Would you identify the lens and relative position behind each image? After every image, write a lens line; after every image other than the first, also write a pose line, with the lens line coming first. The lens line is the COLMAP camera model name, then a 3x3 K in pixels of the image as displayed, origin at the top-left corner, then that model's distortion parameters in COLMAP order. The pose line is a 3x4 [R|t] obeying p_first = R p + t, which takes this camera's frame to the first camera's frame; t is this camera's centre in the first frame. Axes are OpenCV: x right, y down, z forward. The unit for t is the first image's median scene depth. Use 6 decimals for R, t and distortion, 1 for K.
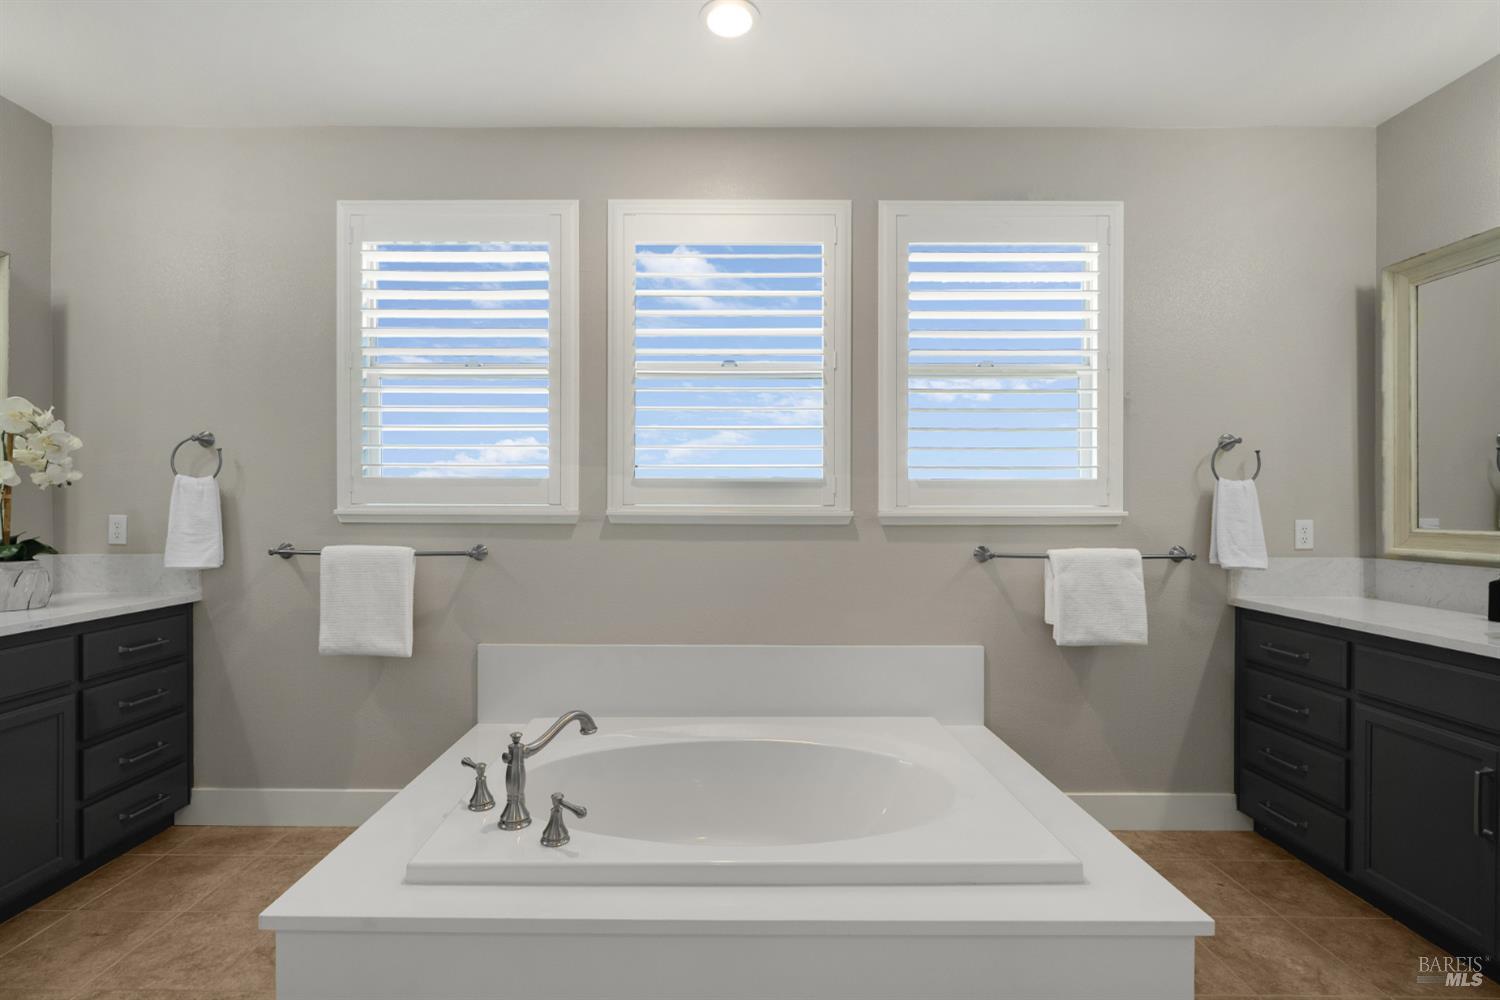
lens RADIAL K [[692.8, 0, 735.1], [0, 692.8, 509.0], [0, 0, 1]] dist [-0.008541, 0.003345]
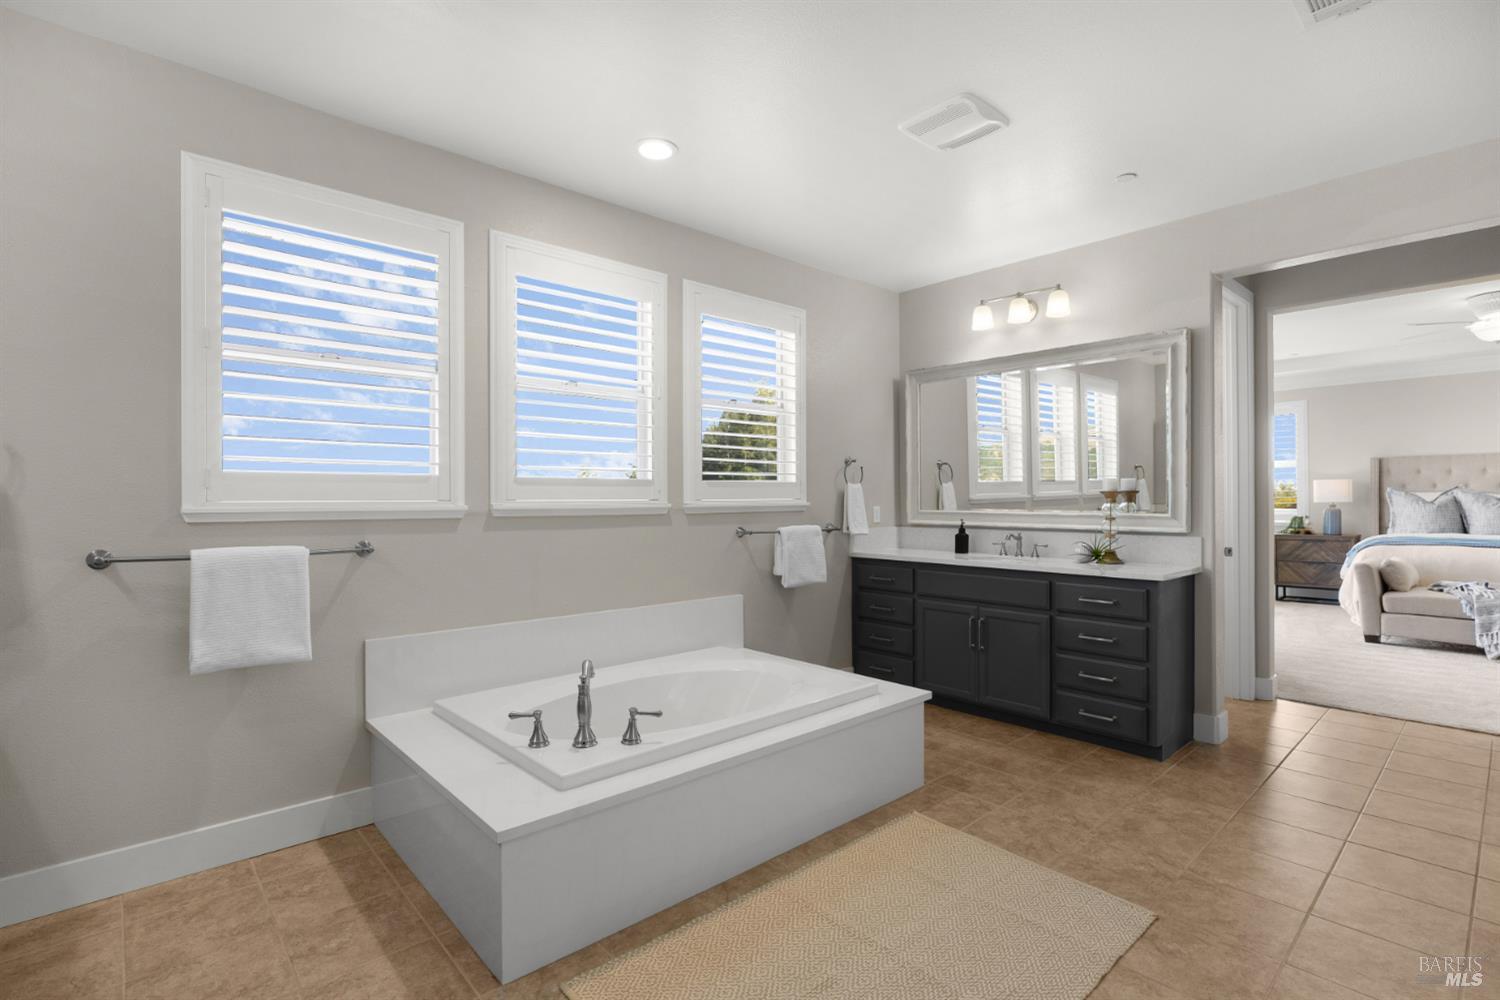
lens RADIAL K [[692.8, 0, 760.7], [0, 692.8, 504.9], [0, 0, 1]] dist [-0.008541, 0.003345]
pose [[0.739068, -0.011467, 0.673533, -0.630502], [0.013653, 0.999905, 0.002042, 0.005117], [-0.673492, 0.007687, 0.739154, -0.125888]]
